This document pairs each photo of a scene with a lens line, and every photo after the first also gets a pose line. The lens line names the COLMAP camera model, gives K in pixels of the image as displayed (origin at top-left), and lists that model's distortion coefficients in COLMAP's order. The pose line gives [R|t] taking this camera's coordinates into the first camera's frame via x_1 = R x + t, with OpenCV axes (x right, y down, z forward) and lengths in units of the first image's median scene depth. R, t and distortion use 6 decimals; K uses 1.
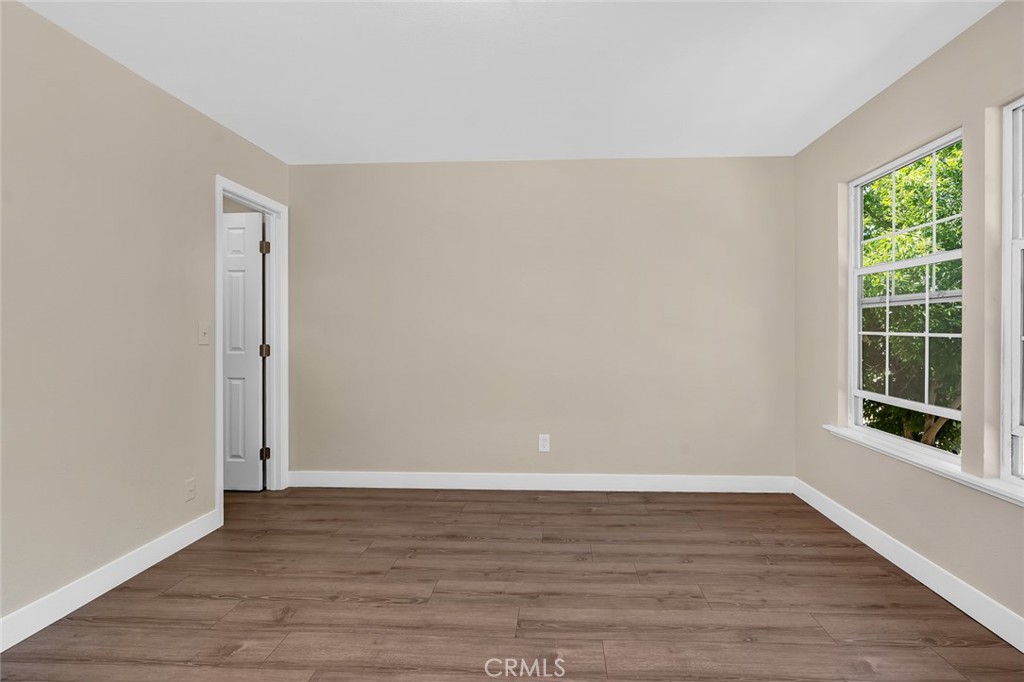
lens RADIAL K [[474.9, 0, 543.8], [0, 474.9, 336.0], [0, 0, 1]] dist [-0.003579, -0.000235]
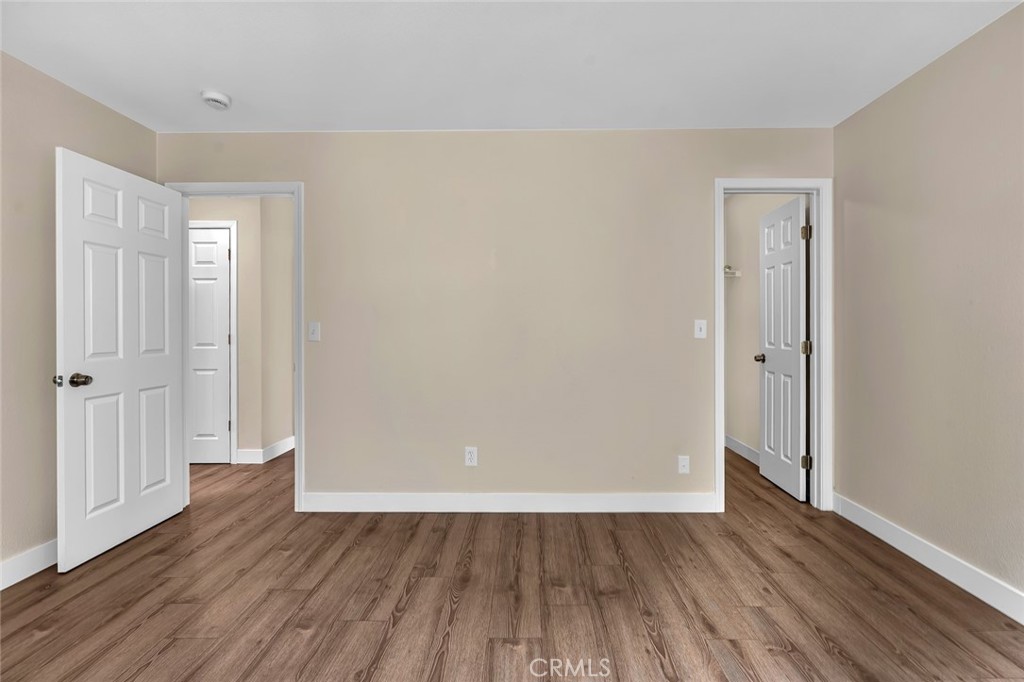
lens RADIAL K [[462.5, 0, 519.0], [0, 462.5, 335.4], [0, 0, 1]] dist [-0.002077, -0.000084]
pose [[0.018348, 0.017083, -0.999686, 0.411247], [-0.001862, 0.999853, 0.017051, -0.009536], [0.999830, 0.001548, 0.018377, 0.660662]]
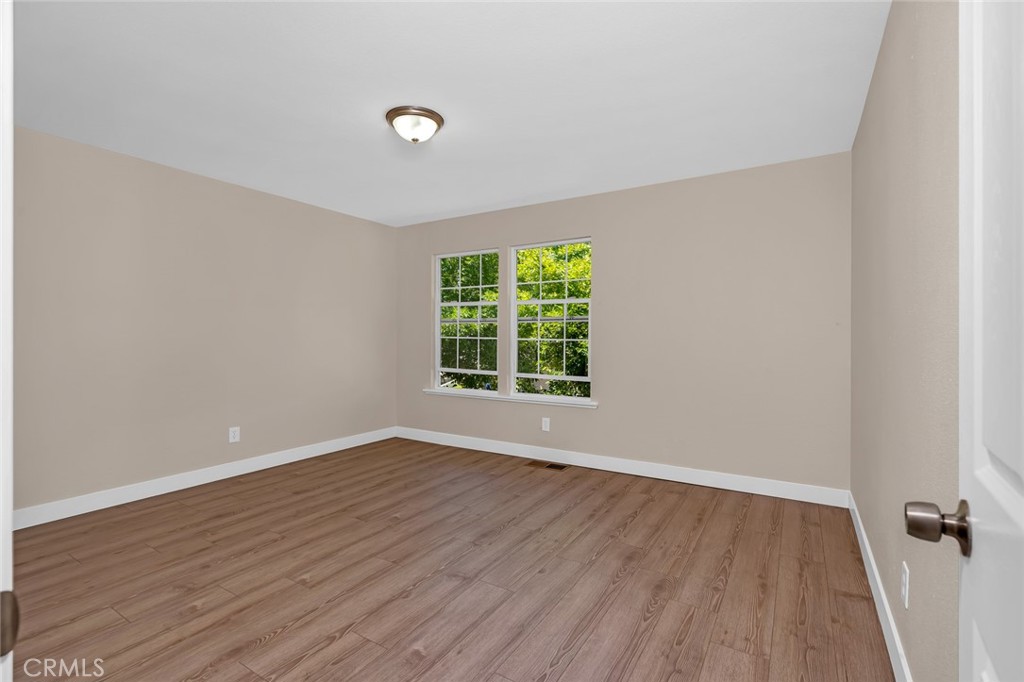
lens RADIAL K [[462.5, 0, 519.0], [0, 462.5, 335.4], [0, 0, 1]] dist [-0.002077, -0.000084]
pose [[0.490913, -0.000062, 0.871208, -0.955068], [0.005031, 0.999984, -0.002764, -0.008166], [-0.871194, 0.005740, 0.490906, -0.208483]]
